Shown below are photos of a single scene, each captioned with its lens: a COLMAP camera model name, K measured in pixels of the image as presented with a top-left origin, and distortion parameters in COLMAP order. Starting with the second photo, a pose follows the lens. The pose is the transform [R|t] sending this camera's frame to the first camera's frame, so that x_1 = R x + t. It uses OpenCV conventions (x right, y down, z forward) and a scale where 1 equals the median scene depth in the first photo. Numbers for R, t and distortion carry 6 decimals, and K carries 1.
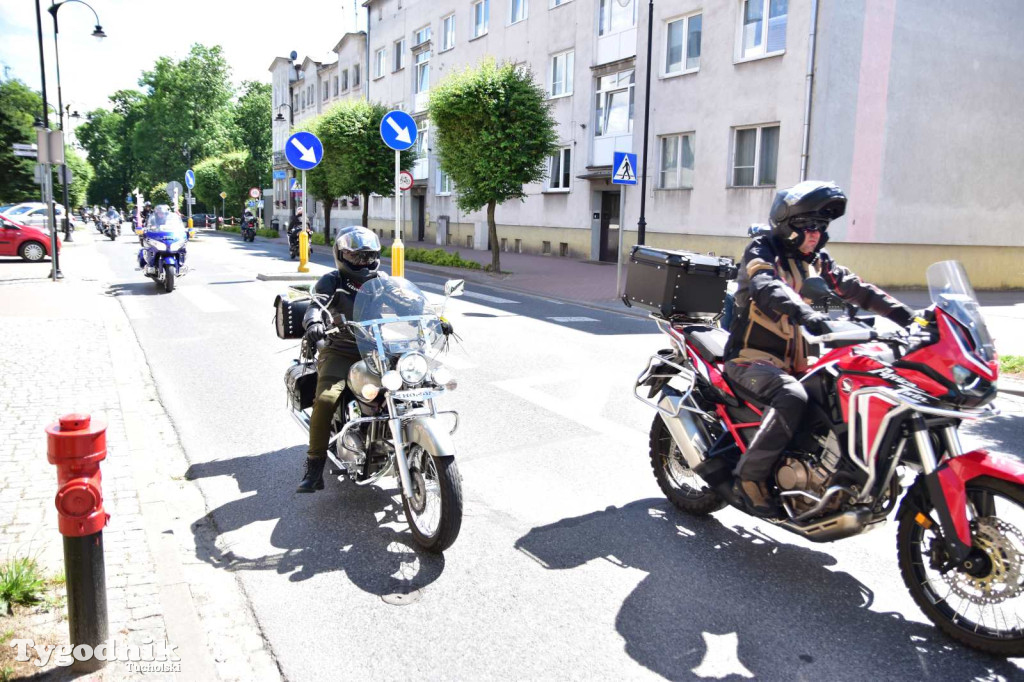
lens RADIAL K [[907.6, 0, 566.1], [0, 907.6, 350.1], [0, 0, 1]] dist [-0.076554, 0.038659]
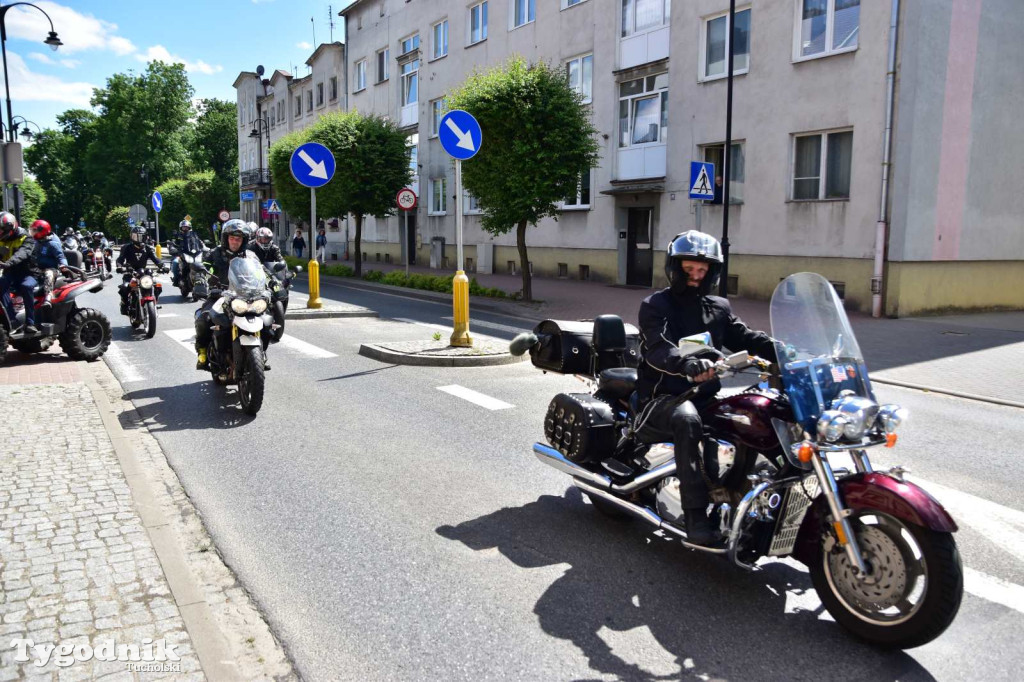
lens RADIAL K [[840.2, 0, 525.6], [0, 840.2, 339.1], [0, 0, 1]] dist [-0.104664, 0.119707]
pose [[0.998543, -0.024740, 0.047958, -0.096048], [0.025610, 0.999517, -0.017593, -0.028302], [-0.047499, 0.018796, 0.998694, 0.152911]]
